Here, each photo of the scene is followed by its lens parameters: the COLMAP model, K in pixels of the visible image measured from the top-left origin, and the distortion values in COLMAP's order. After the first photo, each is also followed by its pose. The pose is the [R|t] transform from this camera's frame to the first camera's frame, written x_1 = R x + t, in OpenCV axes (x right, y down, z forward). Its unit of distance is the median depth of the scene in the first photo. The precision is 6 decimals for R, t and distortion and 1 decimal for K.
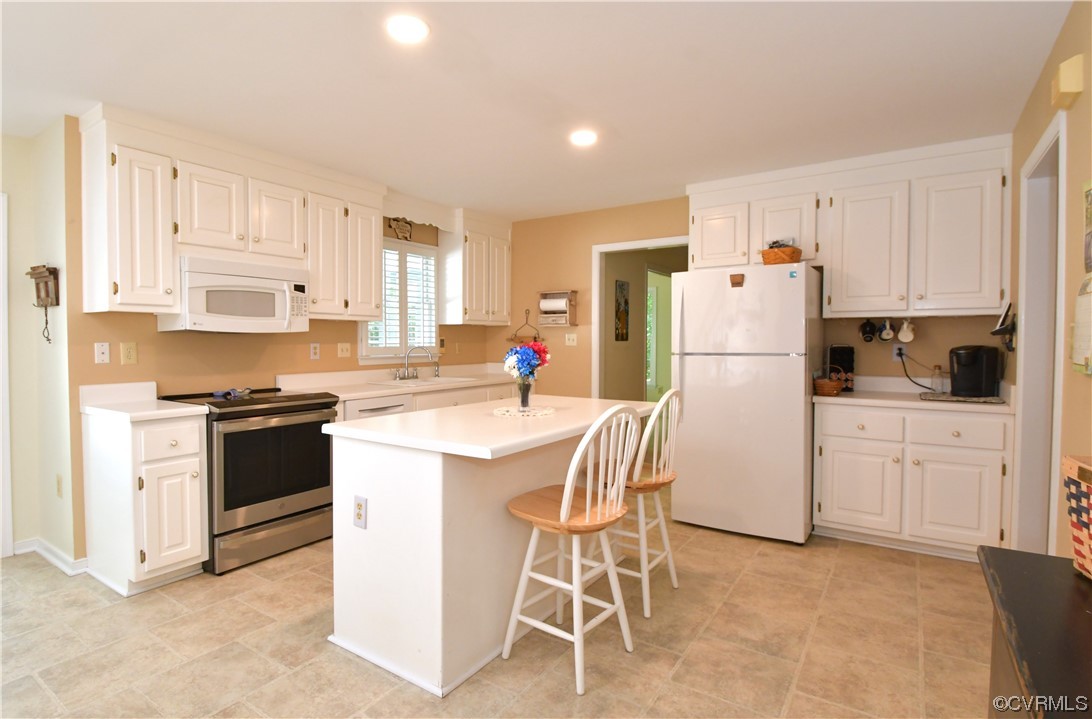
lens RADIAL K [[557.5, 0, 514.4], [0, 557.5, 355.6], [0, 0, 1]] dist [0.016098, -0.022460]
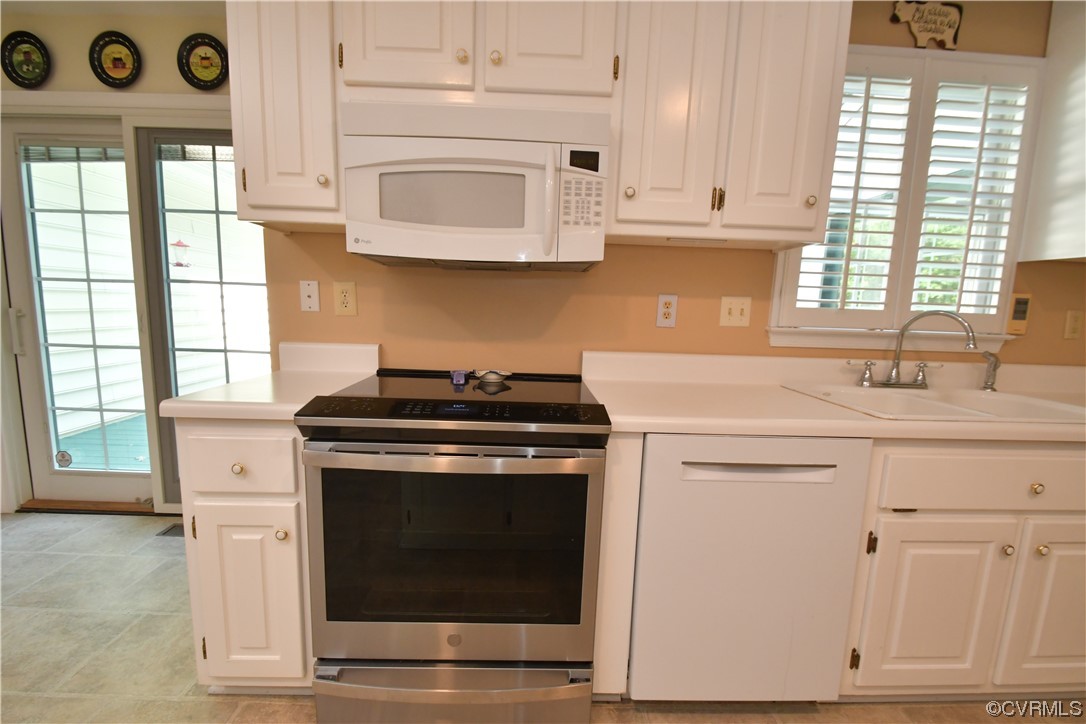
lens RADIAL K [[477.3, 0, 540.1], [0, 477.3, 374.6], [0, 0, 1]] dist [-0.000002, -0.007498]
pose [[0.595790, 0.135725, -0.791589, -0.101581], [-0.054866, 0.990193, 0.128483, 0.000183], [0.801264, -0.033117, 0.597394, 0.881222]]
